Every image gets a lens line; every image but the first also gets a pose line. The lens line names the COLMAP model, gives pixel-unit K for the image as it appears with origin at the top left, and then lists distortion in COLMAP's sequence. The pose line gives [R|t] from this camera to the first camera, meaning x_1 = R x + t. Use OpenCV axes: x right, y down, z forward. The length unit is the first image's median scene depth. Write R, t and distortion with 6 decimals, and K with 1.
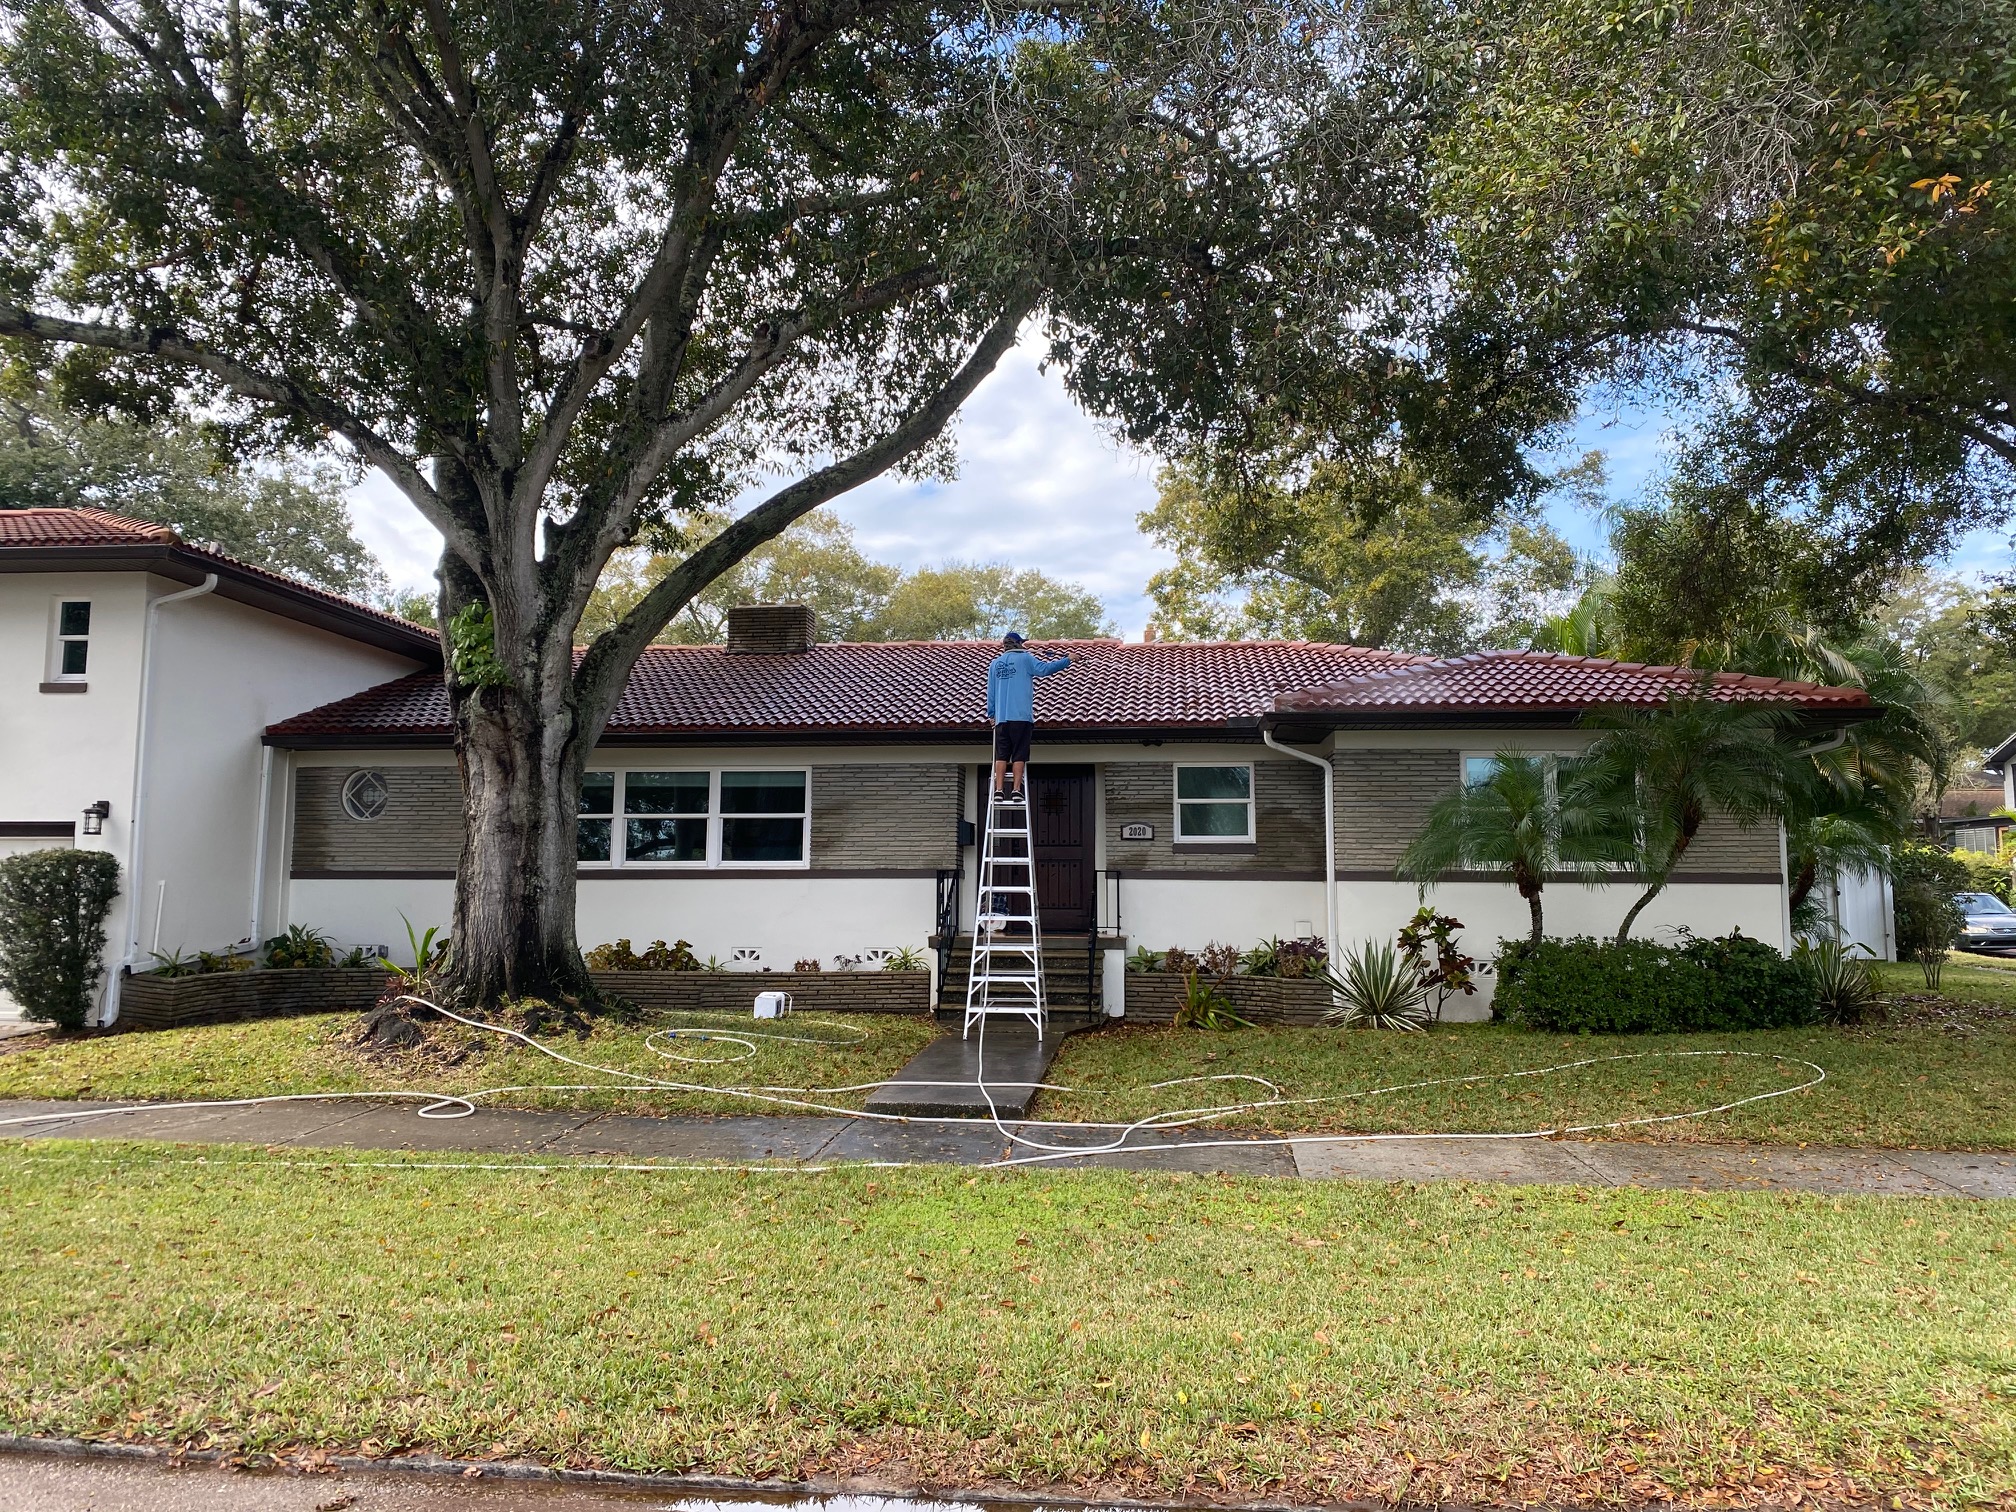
lens RADIAL K [[1272.9, 0, 1008.0], [0, 1272.9, 756.0], [0, 0, 1]] dist [0.115095, -0.121935]
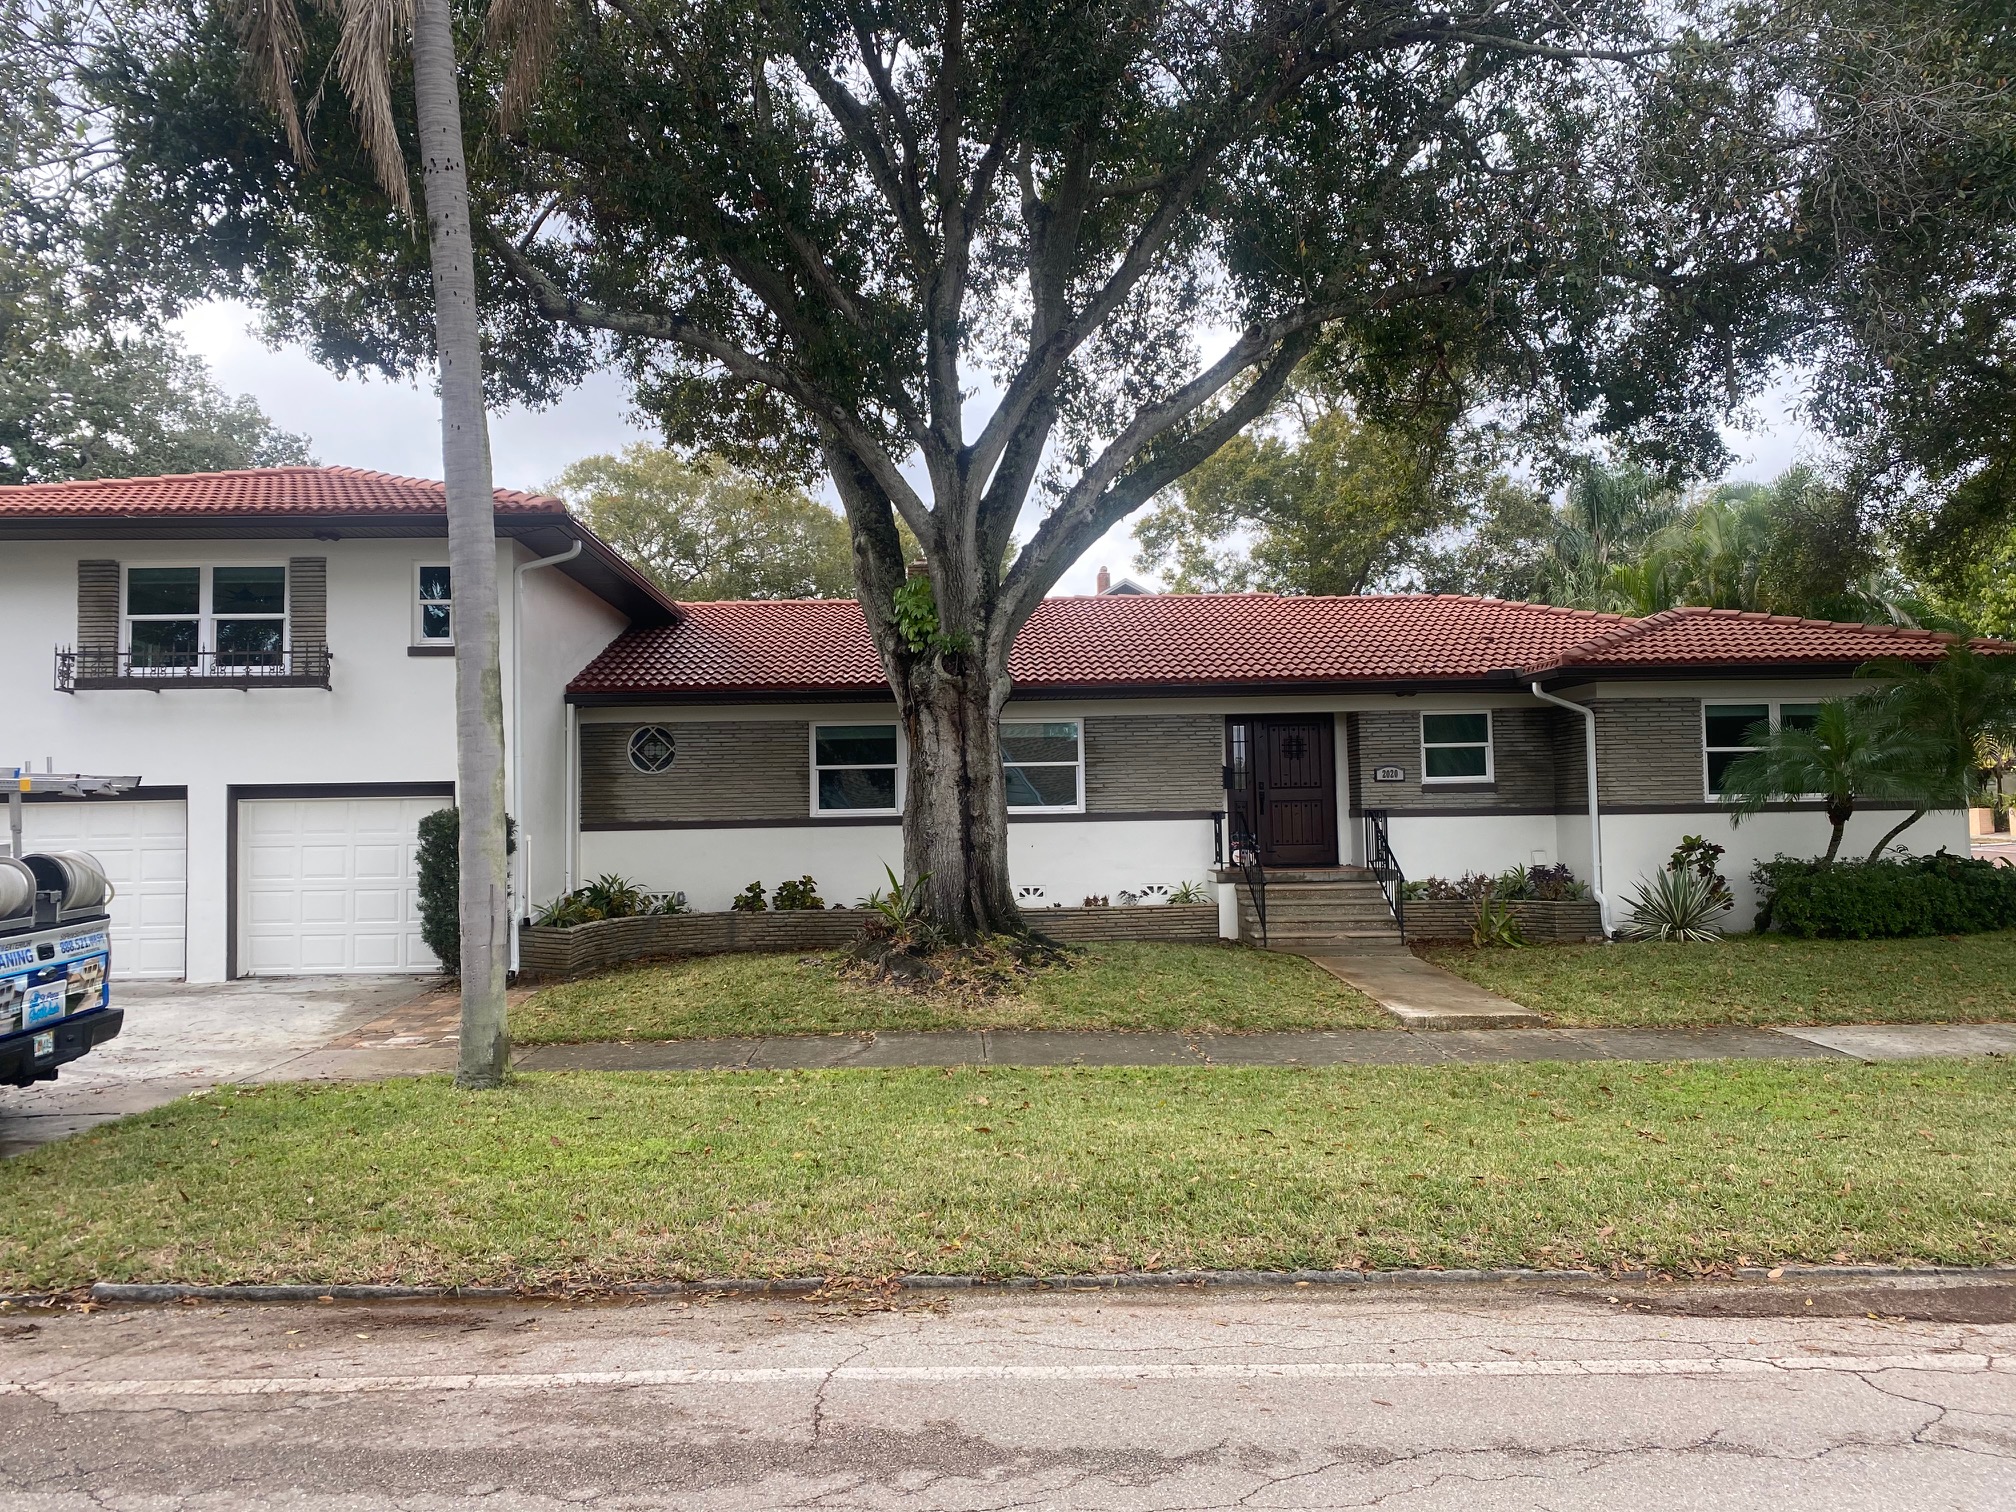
lens RADIAL K [[1272.9, 0, 1008.0], [0, 1272.9, 756.0], [0, 0, 1]] dist [0.115095, -0.121935]
pose [[0.992006, -0.015701, 0.125212, -0.378103], [0.009162, 0.998572, 0.052625, -0.018298], [-0.125859, -0.051057, 0.990733, -0.062658]]
